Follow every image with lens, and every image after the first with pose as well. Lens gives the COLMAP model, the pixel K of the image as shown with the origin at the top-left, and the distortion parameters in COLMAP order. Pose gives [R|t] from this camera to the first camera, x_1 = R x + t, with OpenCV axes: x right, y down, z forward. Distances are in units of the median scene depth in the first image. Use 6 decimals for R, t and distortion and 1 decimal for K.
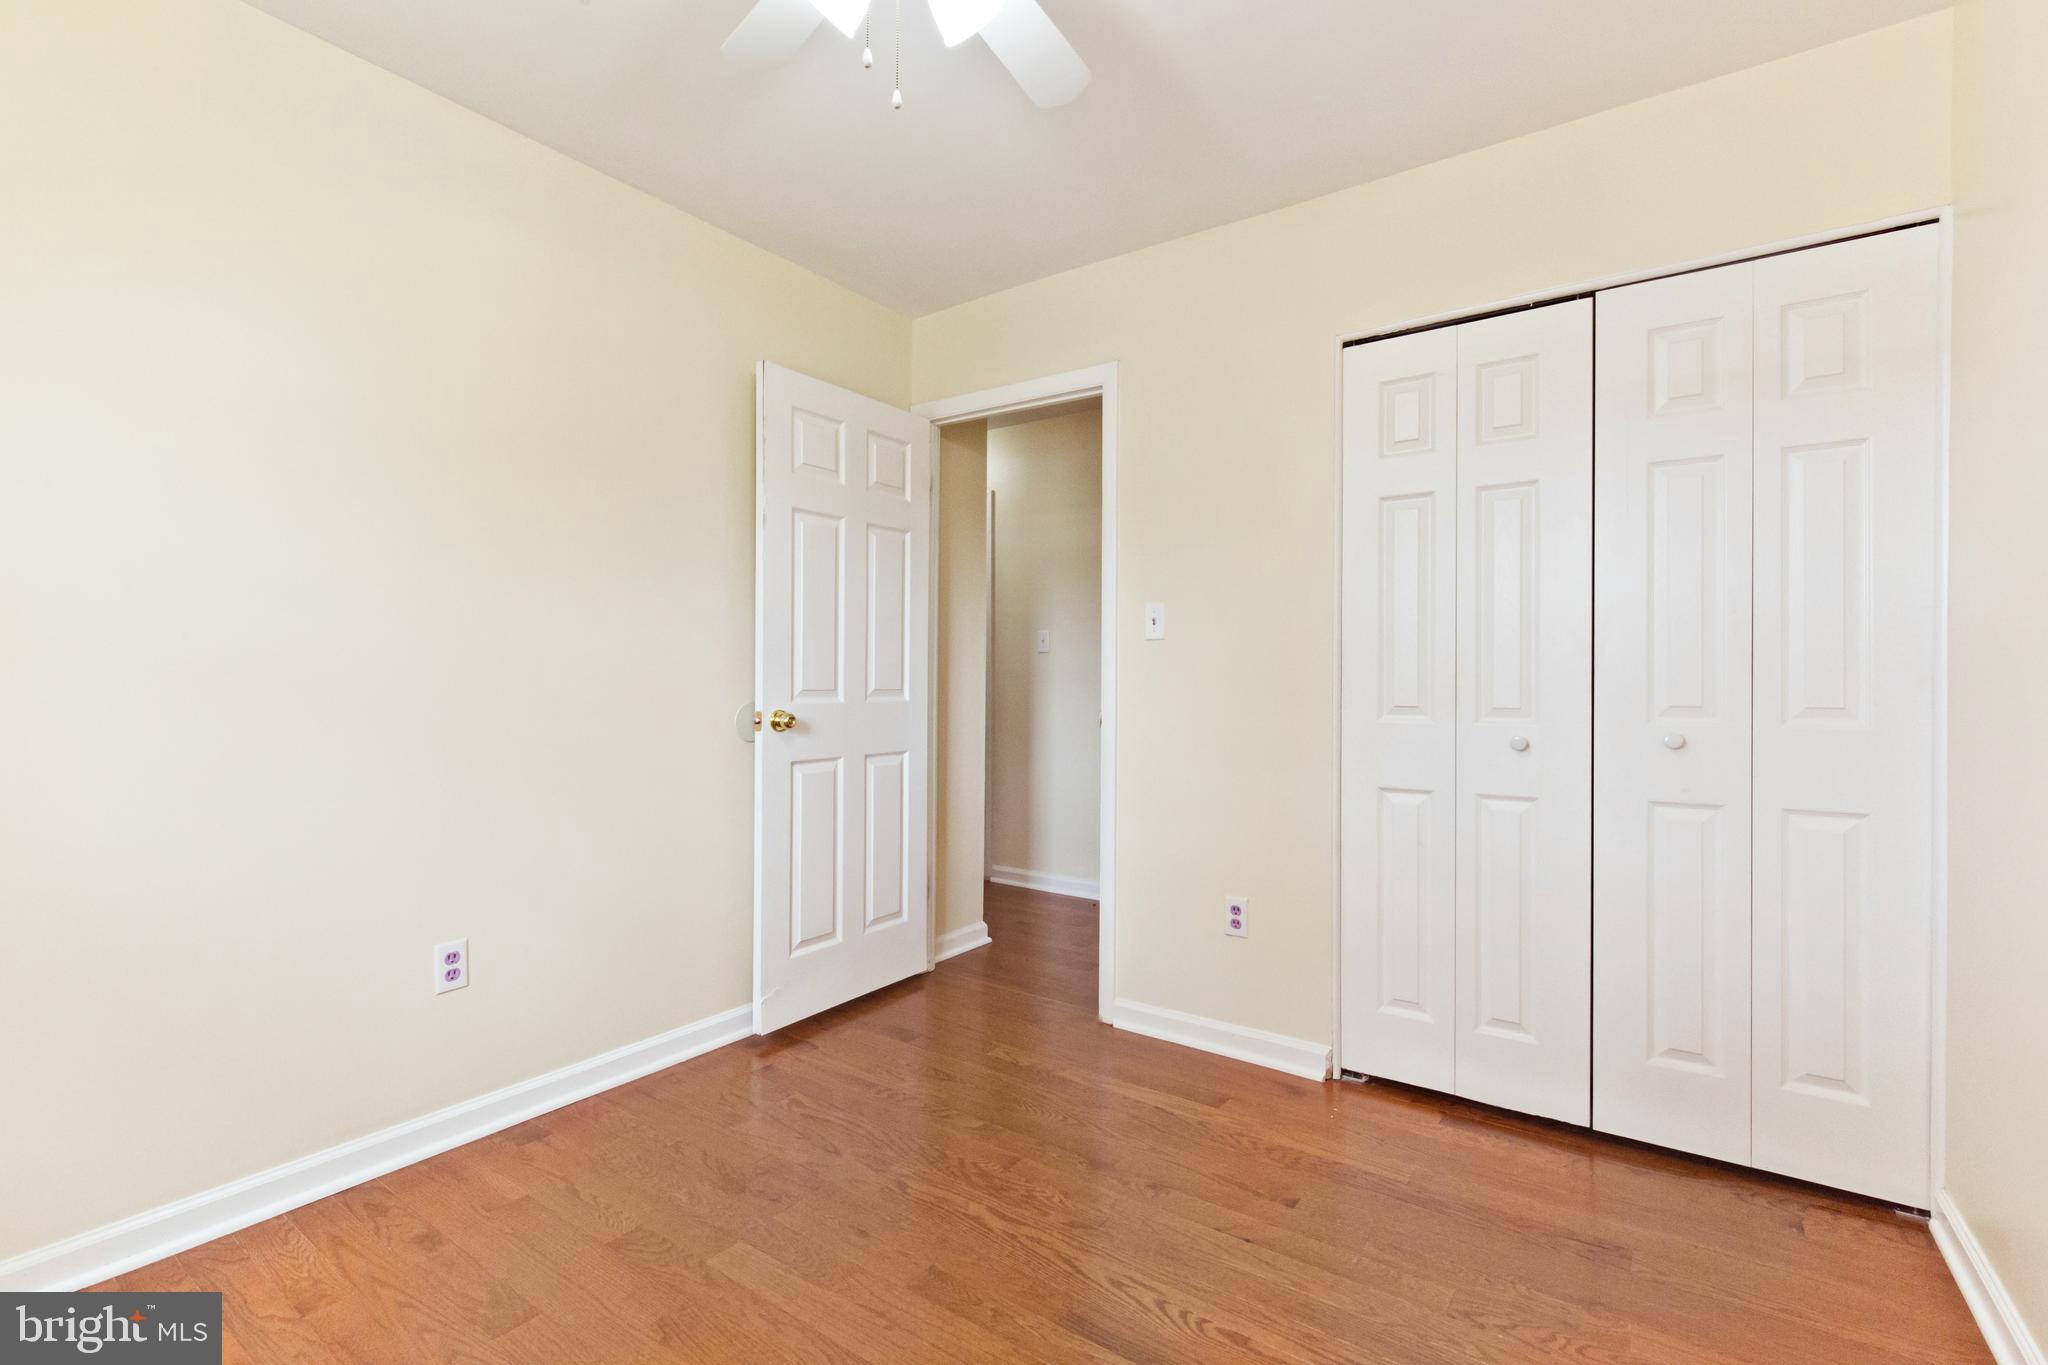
lens RADIAL K [[926.3, 0, 1033.4], [0, 926.3, 690.3], [0, 0, 1]] dist [0.010939, -0.000463]
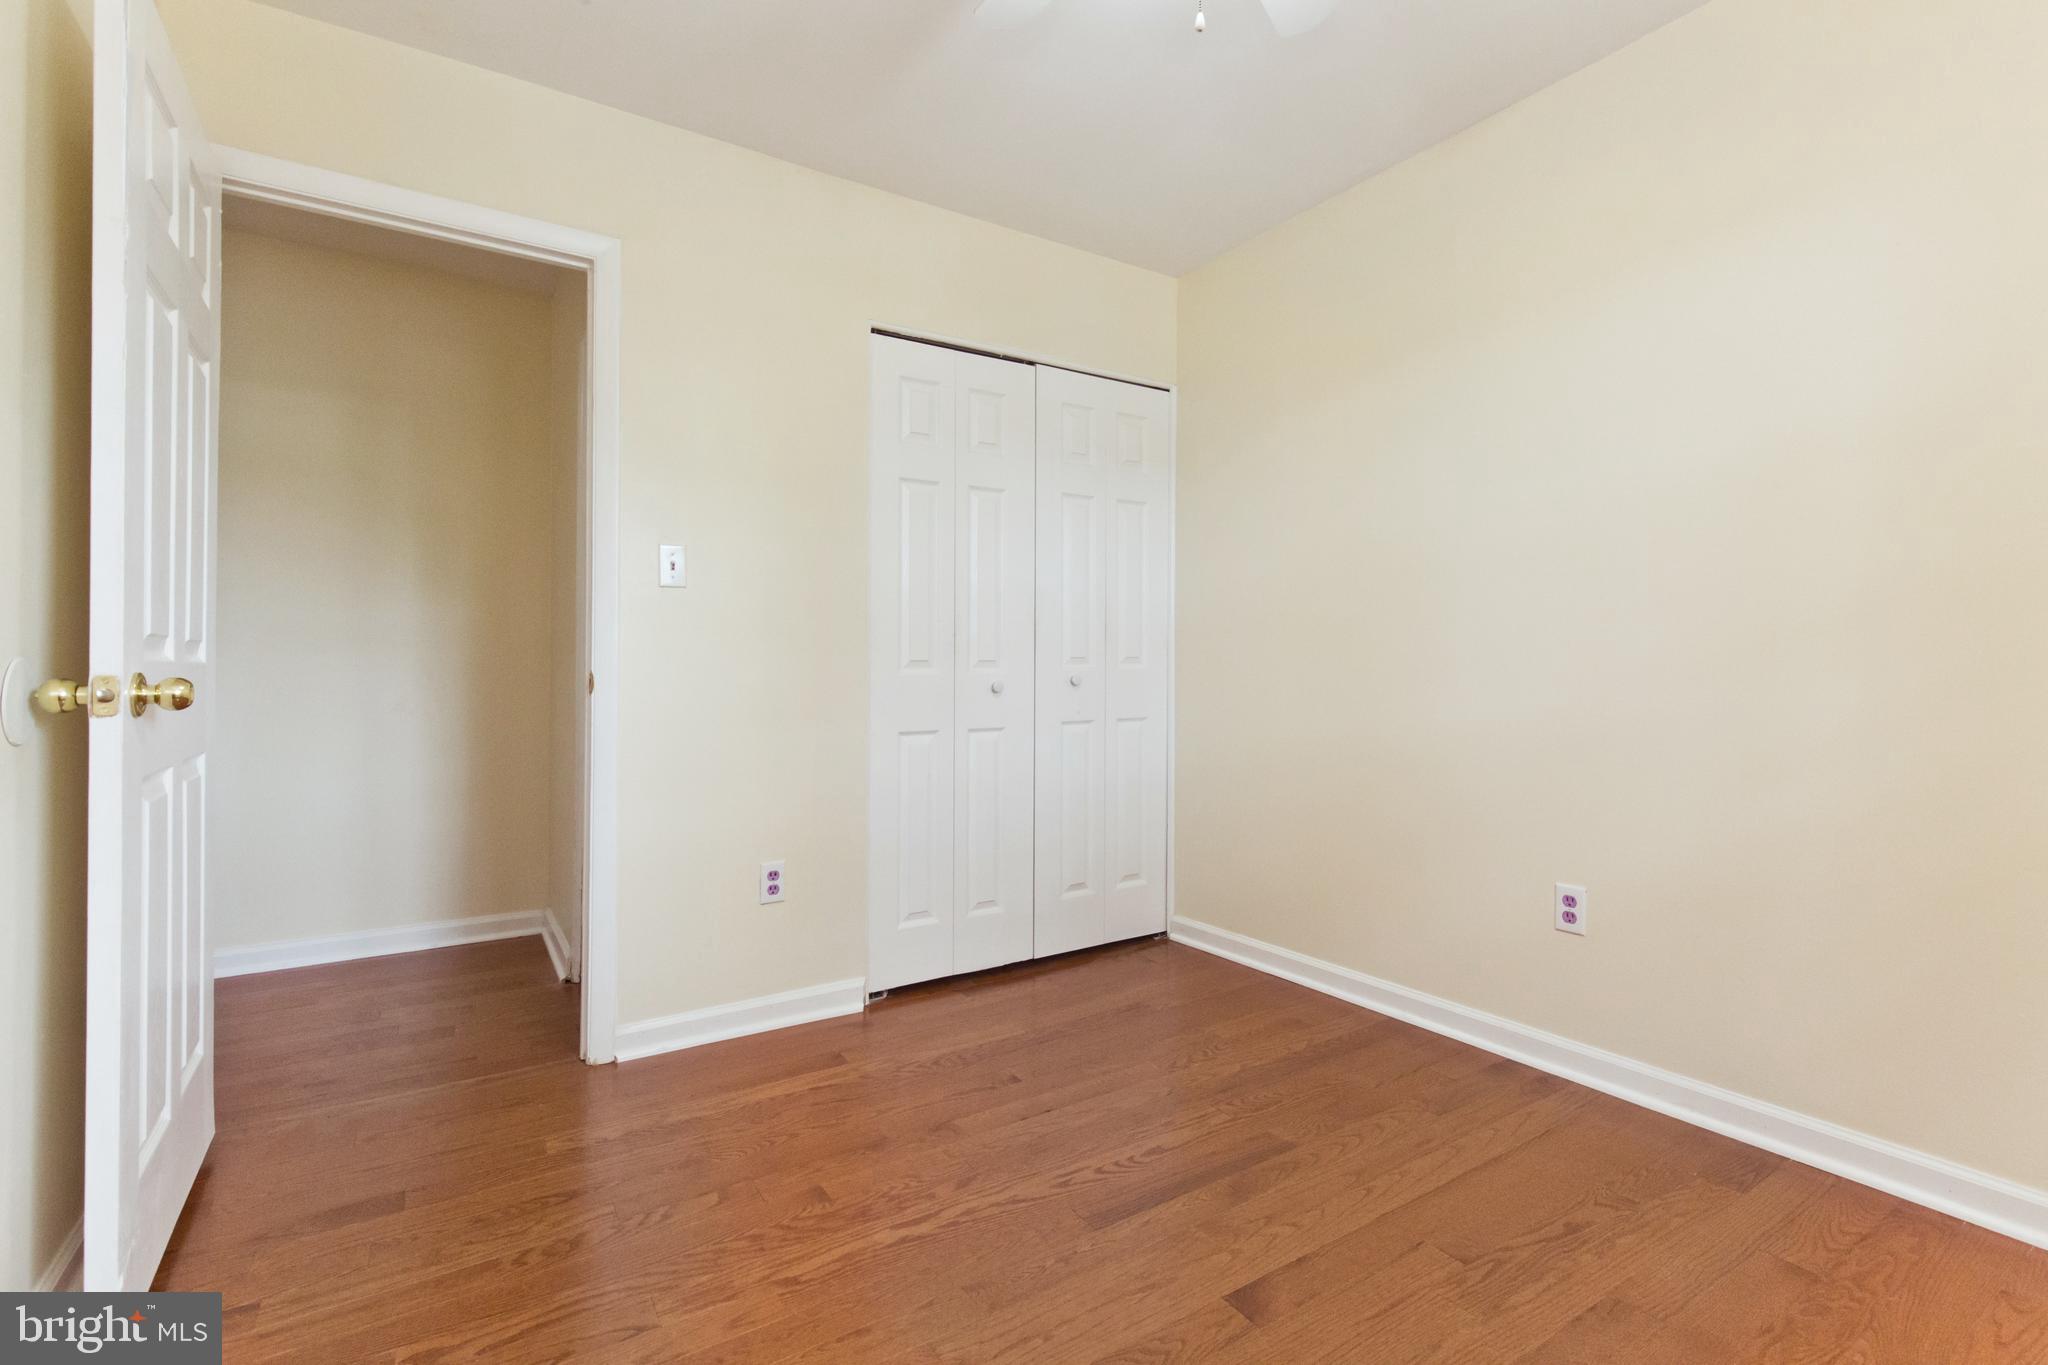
lens RADIAL K [[926.3, 0, 1027.7], [0, 926.3, 676.9], [0, 0, 1]] dist [0.010939, -0.000463]
pose [[0.375242, -0.015848, 0.926791, -0.700181], [0.013296, 0.999843, 0.011714, 0.029310], [-0.926831, 0.007927, 0.375394, 0.483576]]
